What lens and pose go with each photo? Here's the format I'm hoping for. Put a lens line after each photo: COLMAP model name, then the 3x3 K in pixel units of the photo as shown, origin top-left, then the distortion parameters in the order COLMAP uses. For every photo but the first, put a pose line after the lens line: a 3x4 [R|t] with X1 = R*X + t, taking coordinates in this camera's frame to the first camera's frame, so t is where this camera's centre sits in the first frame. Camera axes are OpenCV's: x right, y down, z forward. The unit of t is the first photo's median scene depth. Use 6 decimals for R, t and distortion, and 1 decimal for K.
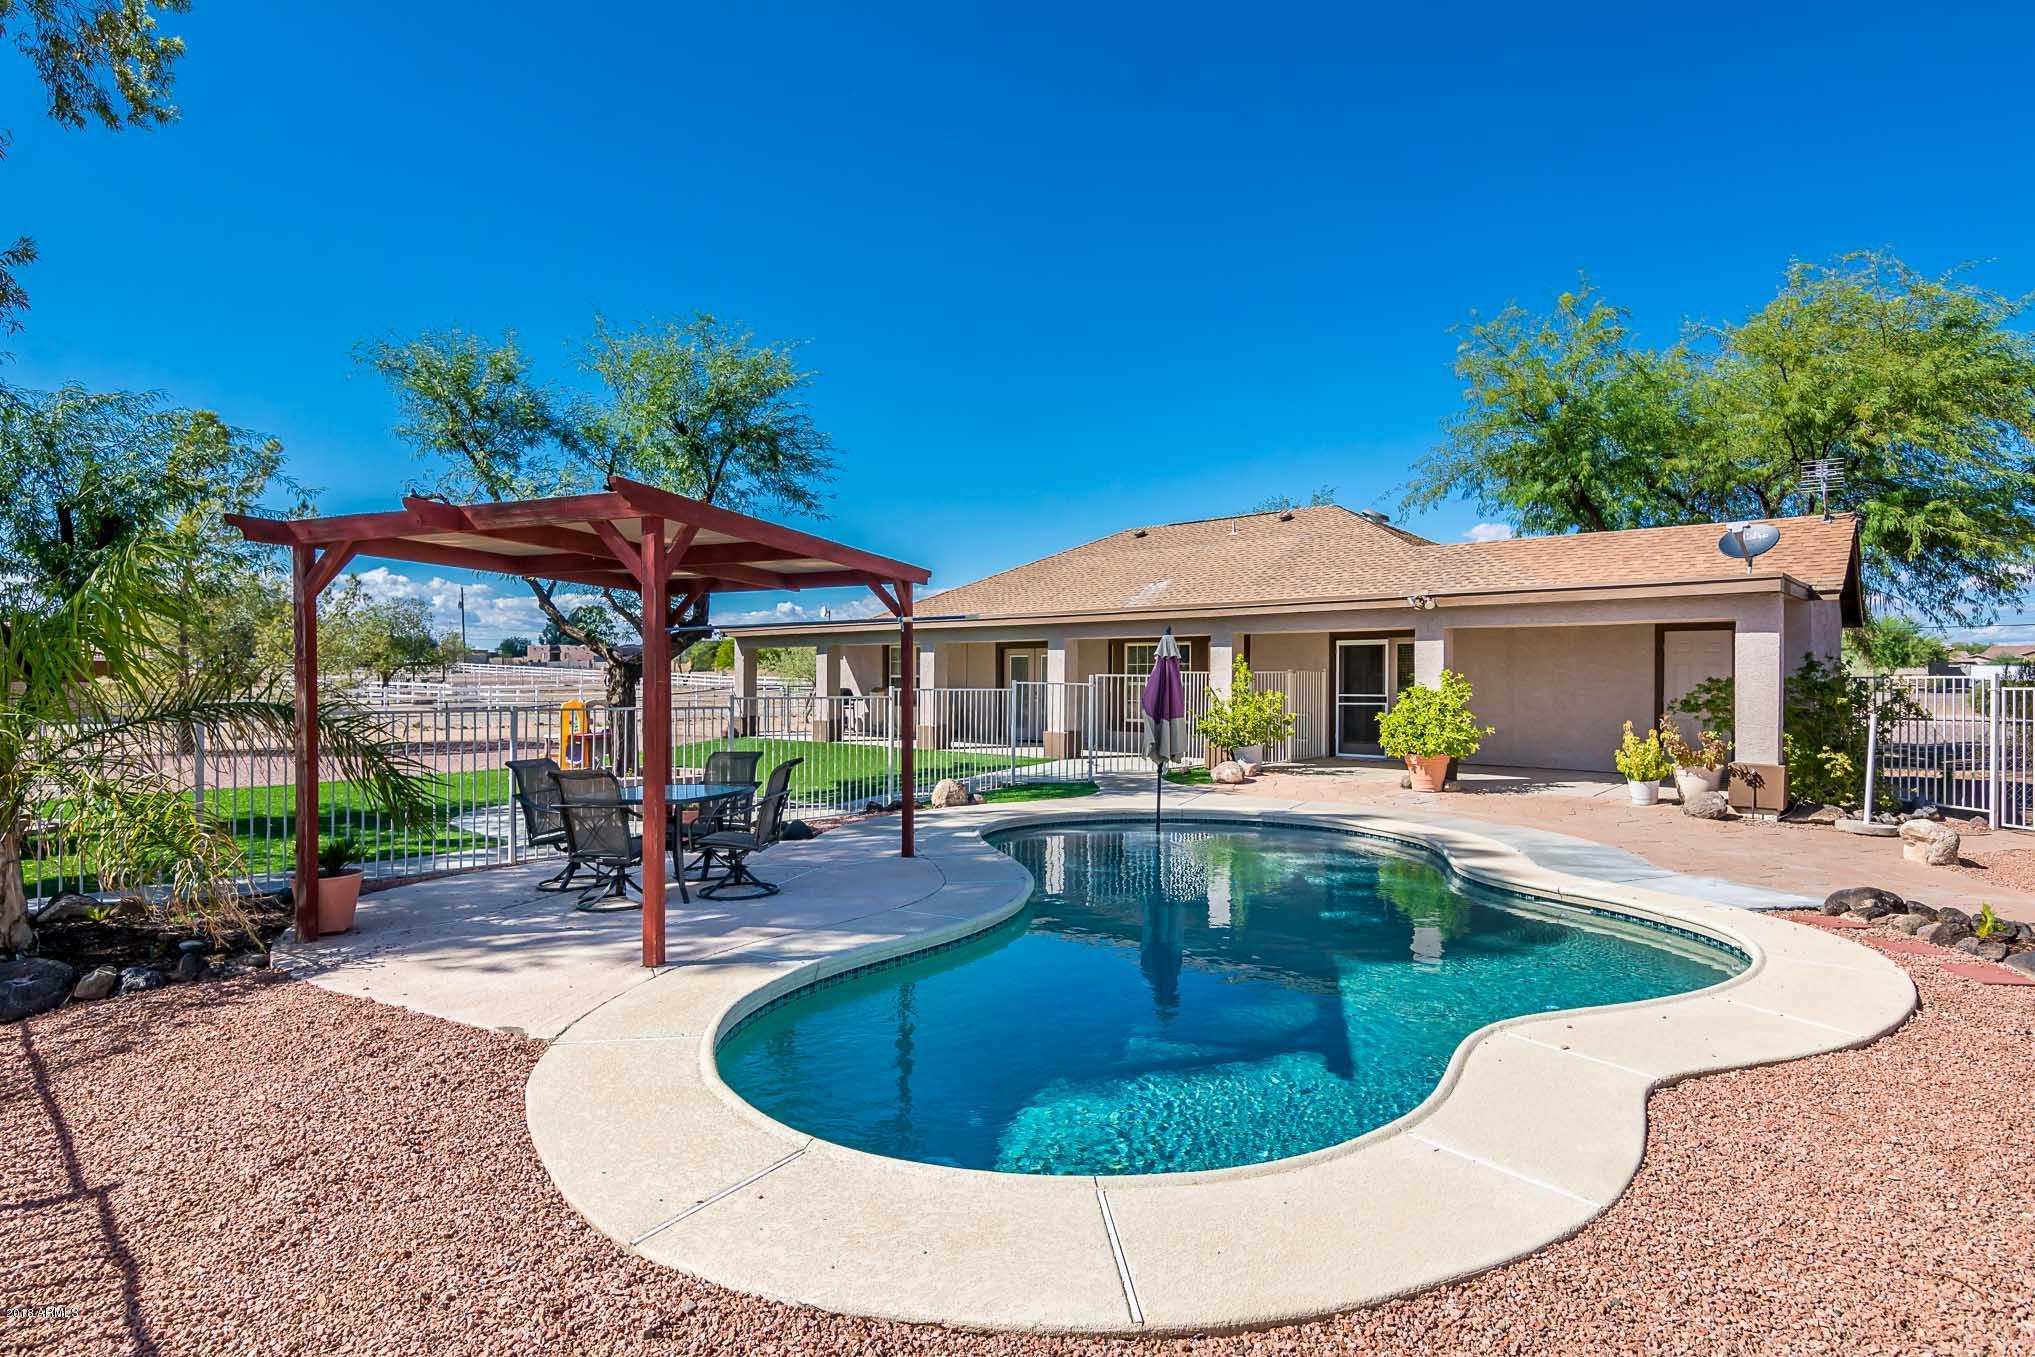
lens RADIAL K [[1067.6, 0, 987.7], [0, 1067.6, 676.3], [0, 0, 1]] dist [-0.005560, -0.000451]
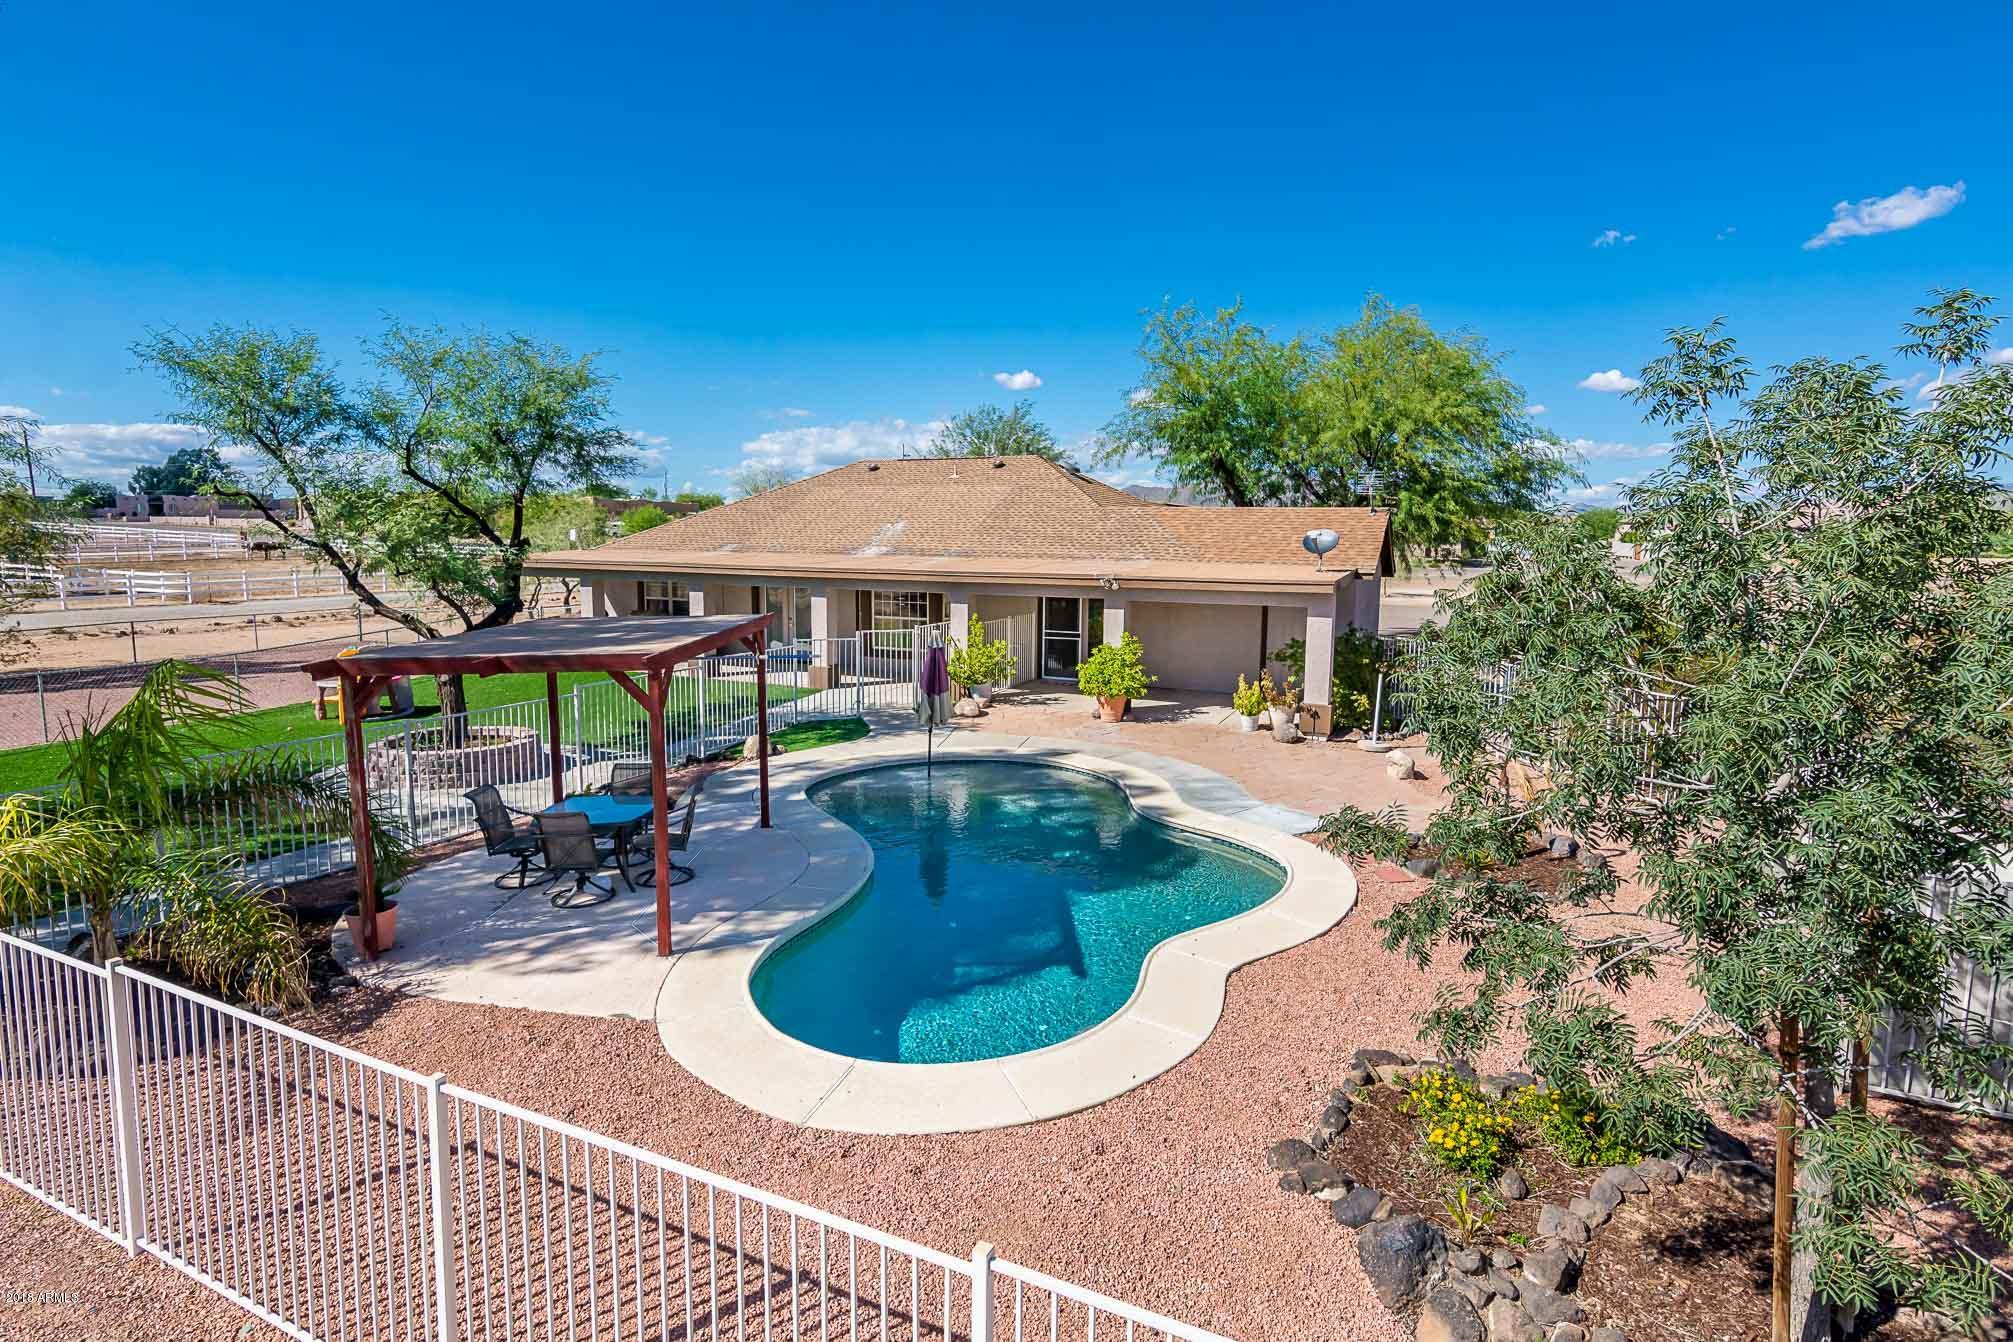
lens RADIAL K [[1004.0, 0, 1006.5], [0, 1004.0, 671.0], [0, 0, 1]] dist [0.001544, 0.000020]
pose [[0.955348, -0.037321, 0.293116, -0.108487], [-0.000421, 0.991818, 0.127658, -0.139152], [-0.295483, -0.122081, 0.947516, -0.206043]]
